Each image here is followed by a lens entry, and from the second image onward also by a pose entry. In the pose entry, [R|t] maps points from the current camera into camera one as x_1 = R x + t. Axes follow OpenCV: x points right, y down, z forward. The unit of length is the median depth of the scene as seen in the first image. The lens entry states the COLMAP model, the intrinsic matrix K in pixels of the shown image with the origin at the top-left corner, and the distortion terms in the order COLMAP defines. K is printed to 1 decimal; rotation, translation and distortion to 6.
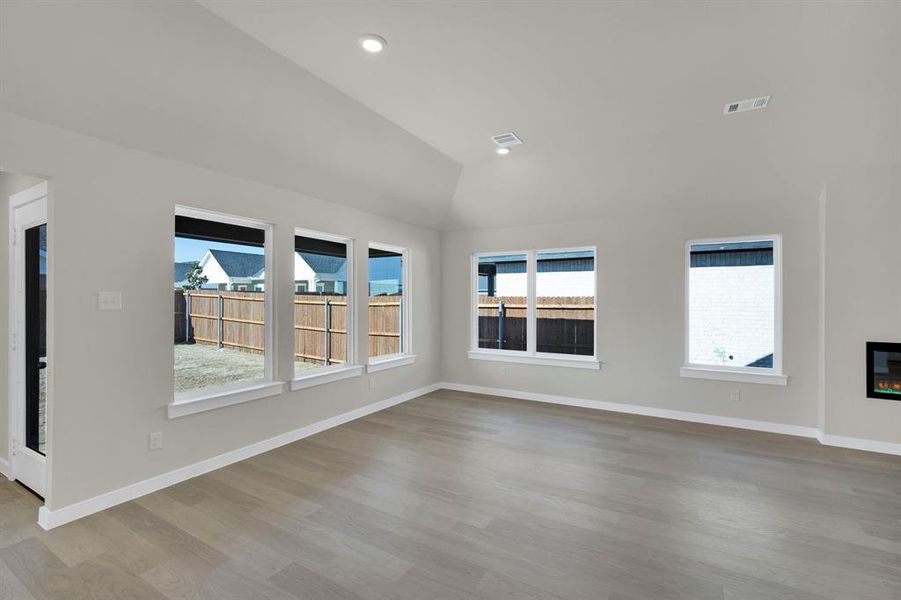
lens RADIAL K [[389.5, 0, 454.8], [0, 389.5, 301.7], [0, 0, 1]] dist [-0.000958, 0.000535]
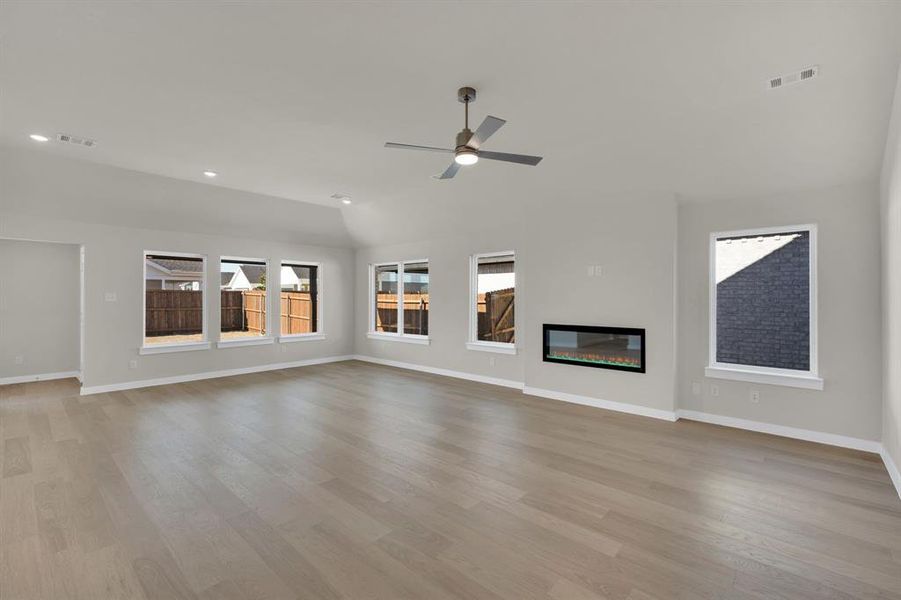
lens RADIAL K [[395.3, 0, 453.4], [0, 395.3, 296.2], [0, 0, 1]] dist [0.001856, 0.000161]
pose [[0.977842, -0.003027, -0.209324, 0.637755], [0.001287, 0.999963, -0.008449, 0.006462], [0.209342, 0.007992, 0.977810, -0.336962]]
